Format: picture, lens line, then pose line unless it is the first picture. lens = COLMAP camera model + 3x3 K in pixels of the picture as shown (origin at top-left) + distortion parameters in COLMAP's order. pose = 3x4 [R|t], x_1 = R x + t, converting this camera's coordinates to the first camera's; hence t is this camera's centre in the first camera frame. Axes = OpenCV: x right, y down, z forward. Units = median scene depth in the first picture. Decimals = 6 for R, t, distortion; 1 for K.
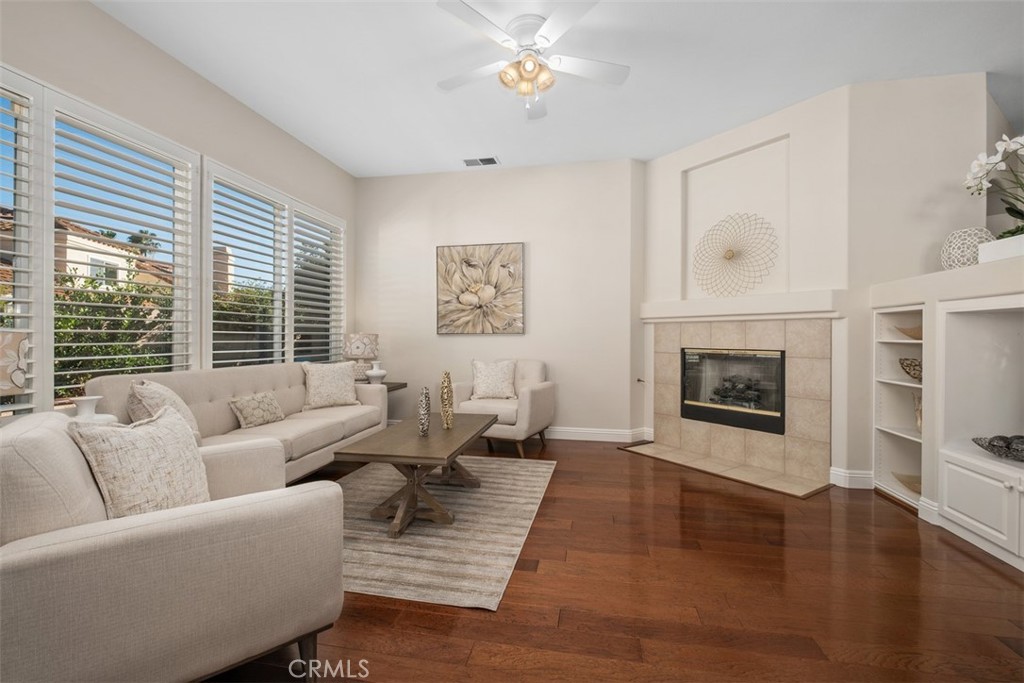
lens RADIAL K [[447.5, 0, 512.5], [0, 447.5, 335.9], [0, 0, 1]] dist [0.001958, 0.000111]
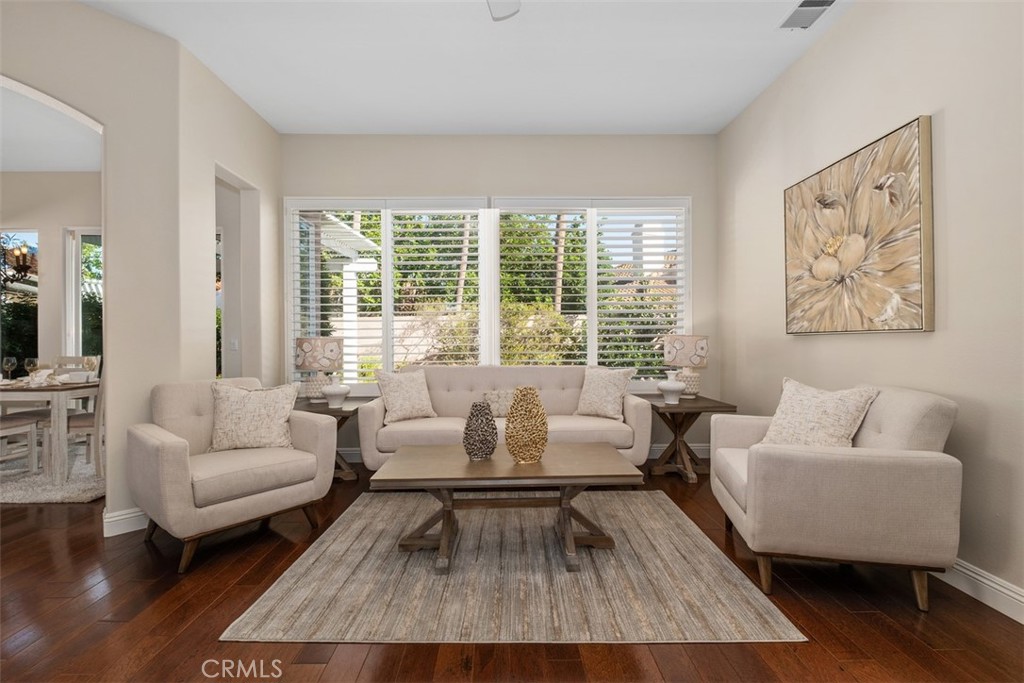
lens RADIAL K [[440.5, 0, 507.7], [0, 440.5, 341.3], [0, 0, 1]] dist [-0.001865, -0.000348]
pose [[0.188763, 0.002904, -0.982018, 0.358535], [0.007844, 0.999959, 0.004465, 0.000552], [0.981991, -0.008546, 0.188732, 0.530645]]
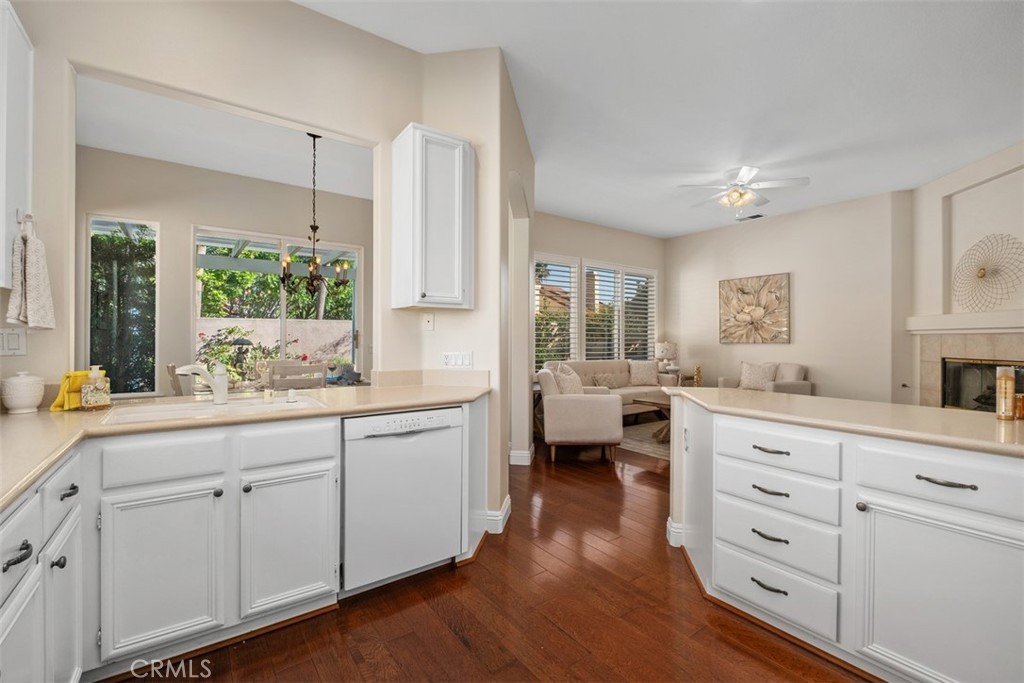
lens RADIAL K [[436.3, 0, 512.0], [0, 436.3, 341.5], [0, 0, 1]] dist [0.000979, -0.020401]
pose [[0.729669, 0.003777, -0.683791, 0.301350], [-0.000638, 0.999988, 0.004843, -0.015982], [0.683801, -0.003098, 0.729662, -0.460036]]
